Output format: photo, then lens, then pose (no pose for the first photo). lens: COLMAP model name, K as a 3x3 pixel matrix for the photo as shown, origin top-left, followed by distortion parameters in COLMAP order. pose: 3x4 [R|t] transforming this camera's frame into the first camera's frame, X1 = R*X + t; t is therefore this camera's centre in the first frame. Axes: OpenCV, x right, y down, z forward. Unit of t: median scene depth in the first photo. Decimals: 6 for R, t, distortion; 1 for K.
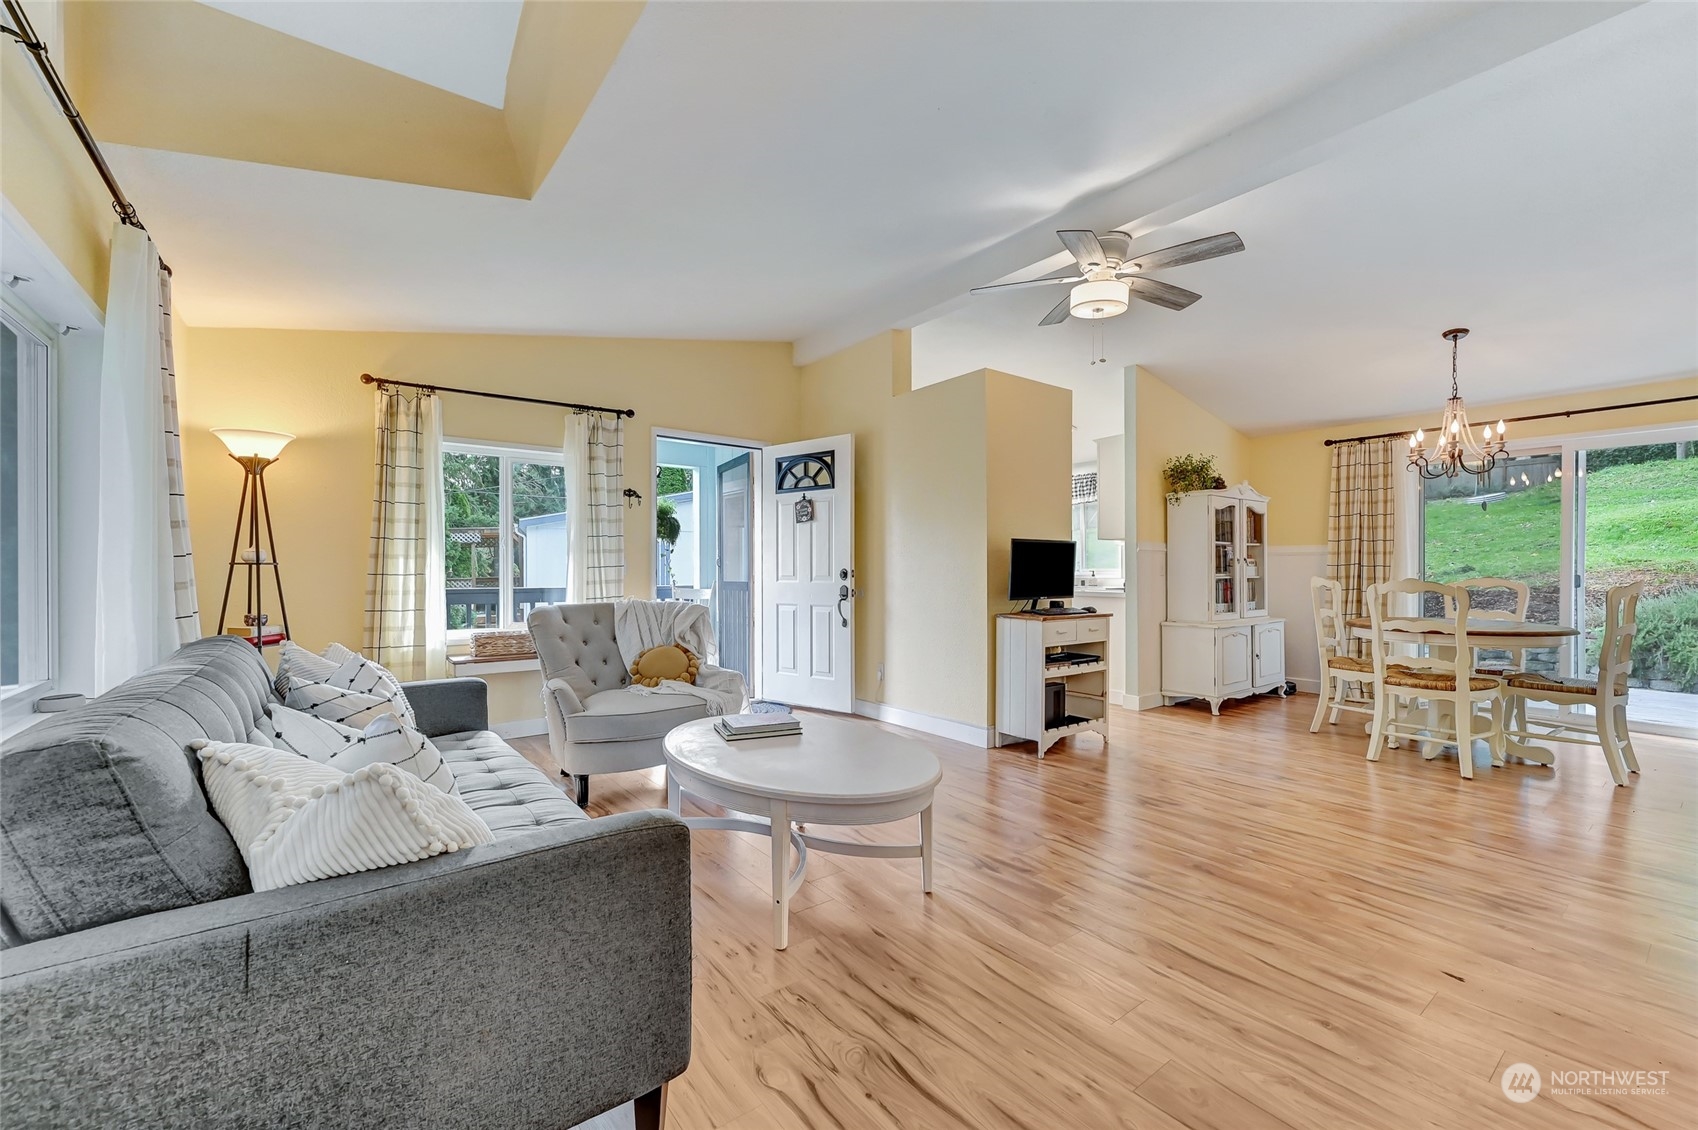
lens RADIAL K [[695.4, 0, 849.0], [0, 695.4, 565.0], [0, 0, 1]] dist [-0.000383, -0.000227]
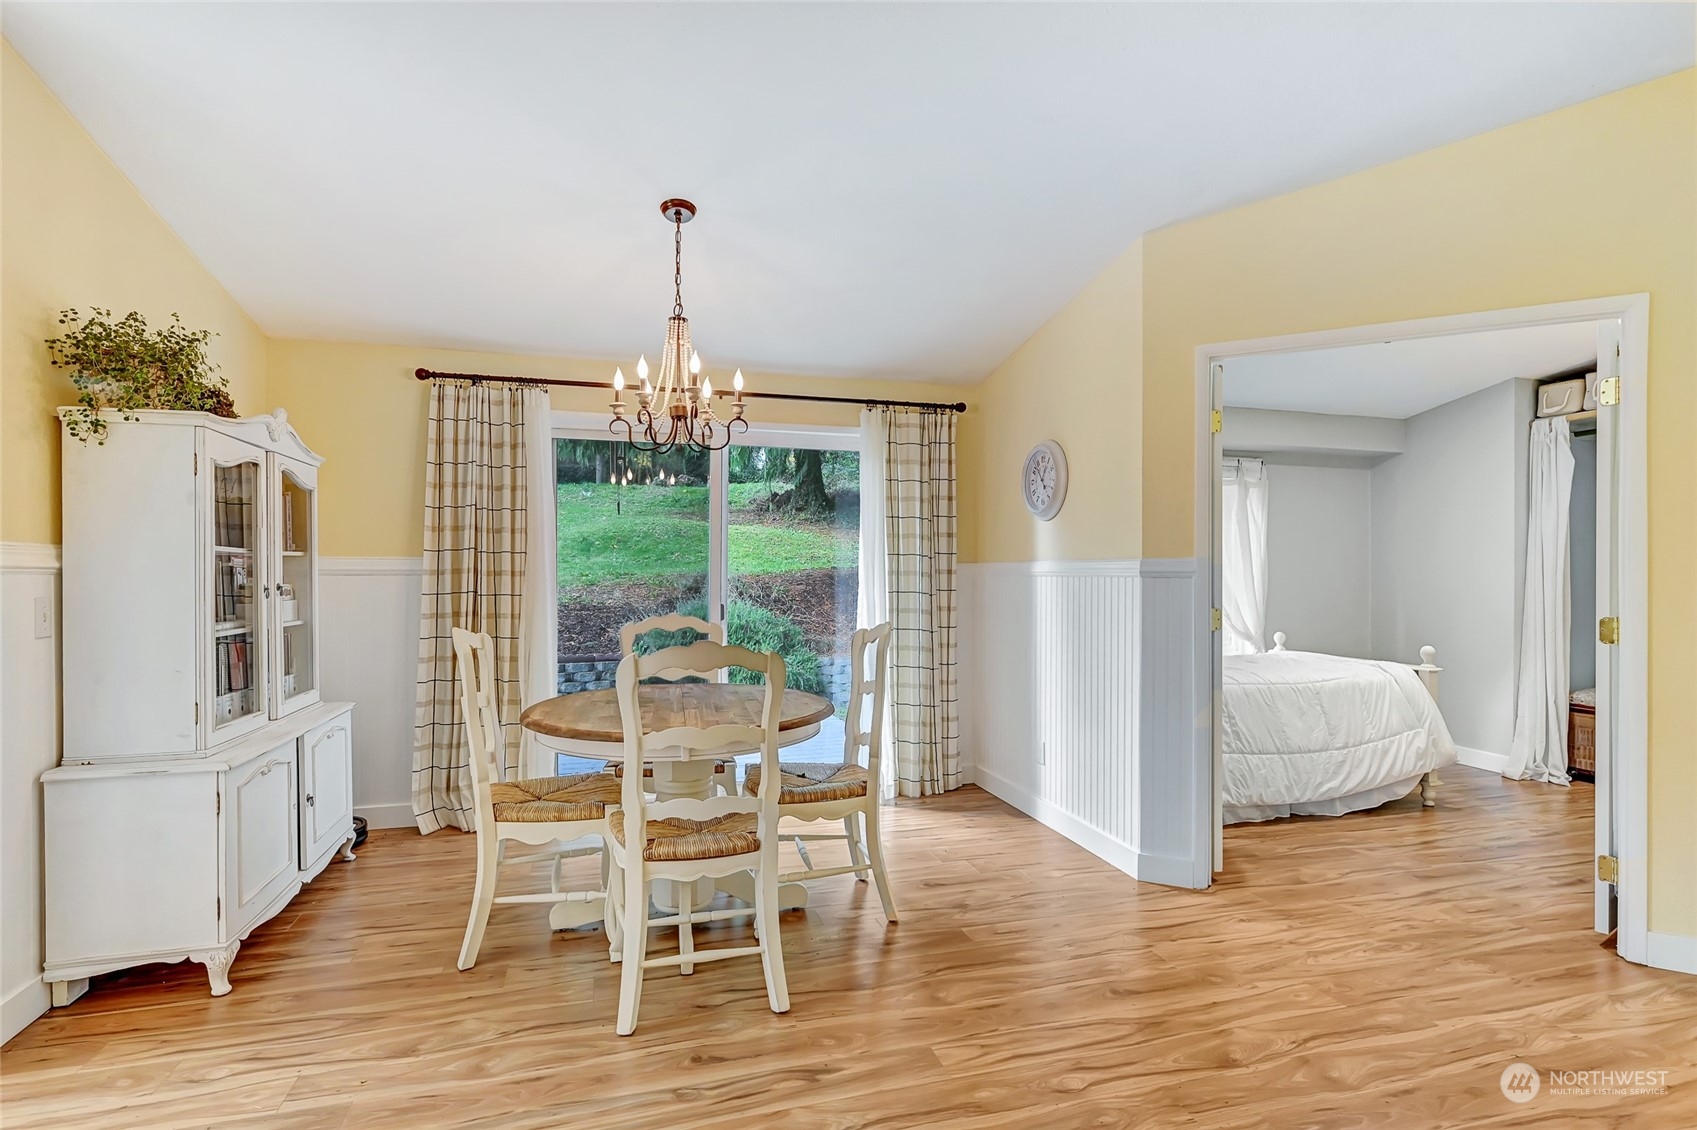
lens RADIAL K [[818.8, 0, 854.5], [0, 818.8, 575.6], [0, 0, 1]] dist [-0.005781, -0.000688]
pose [[0.350408, -0.001300, 0.936596, 0.208805], [-0.003034, 0.999992, 0.002523, -0.017980], [-0.936592, -0.003725, 0.350402, 0.471720]]
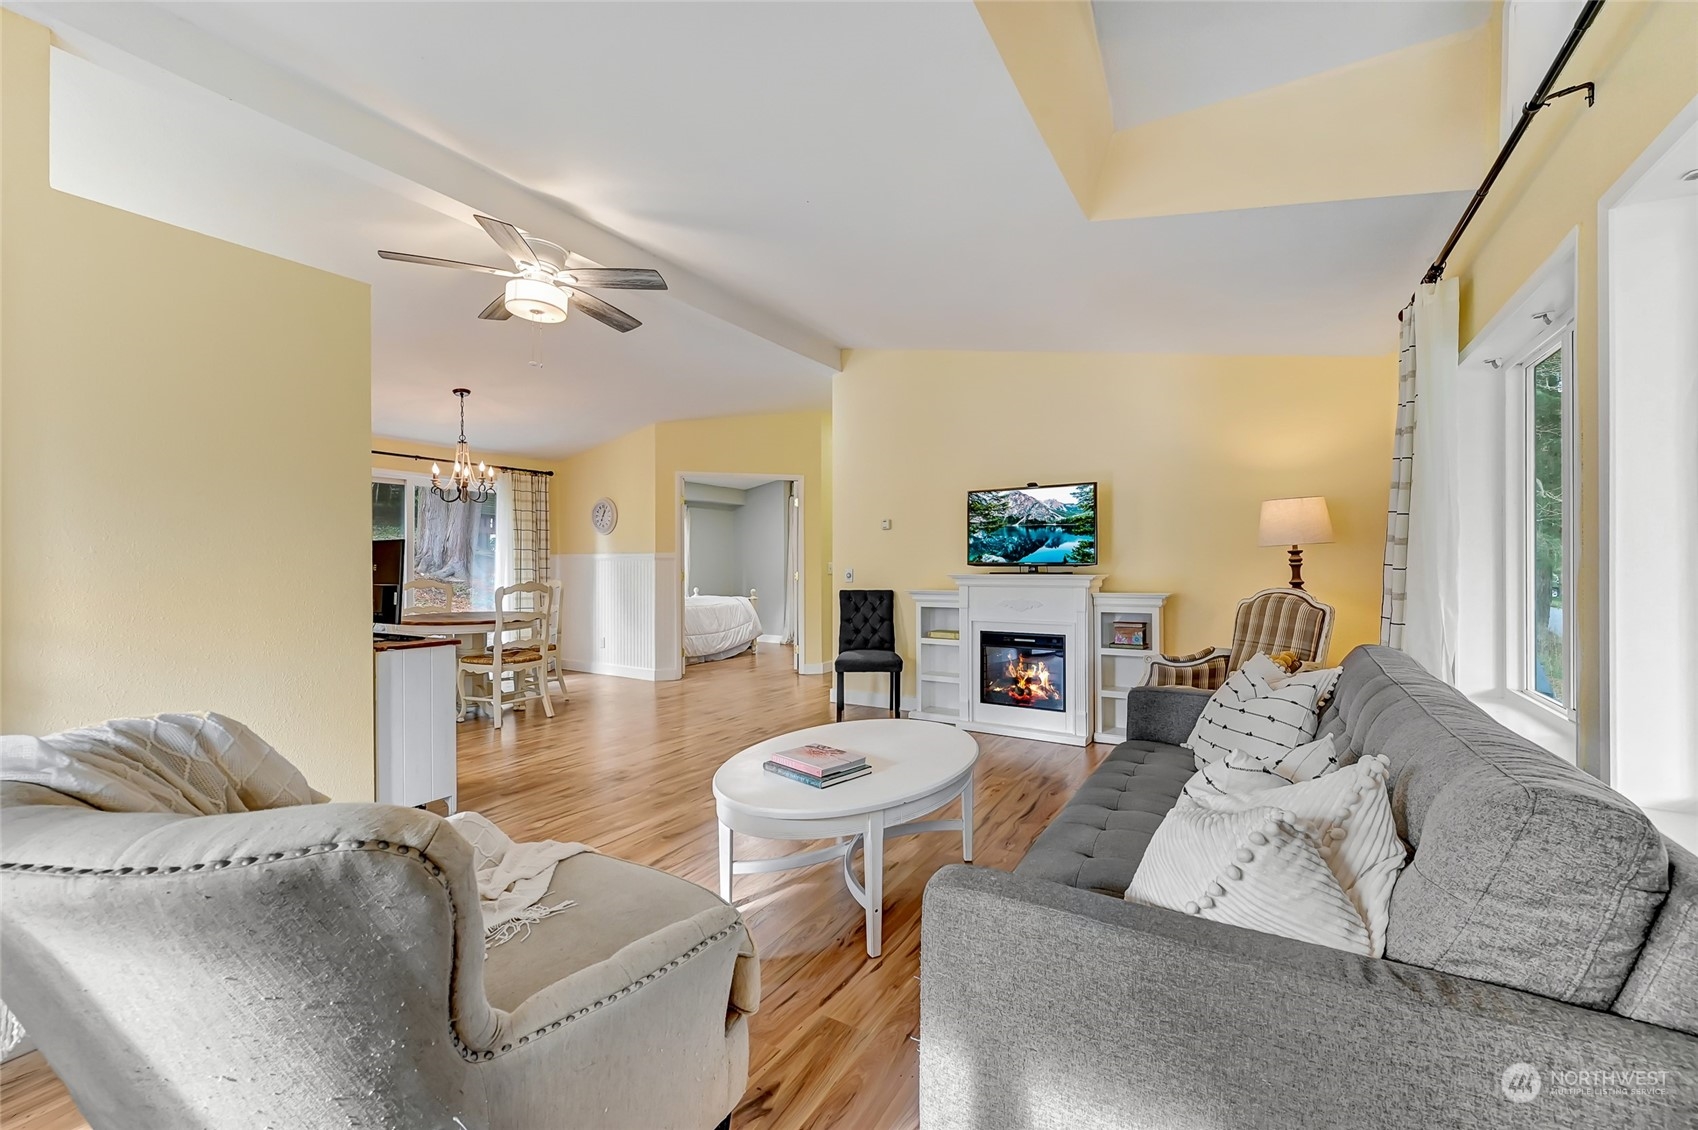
lens RADIAL K [[695.4, 0, 849.0], [0, 695.4, 565.0], [0, 0, 1]] dist [-0.000383, -0.000227]
pose [[-0.364998, -0.000101, 0.931008, -0.458605], [0.001189, 0.999999, 0.000575, -0.007699], [-0.931007, 0.001317, -0.364998, 0.615501]]
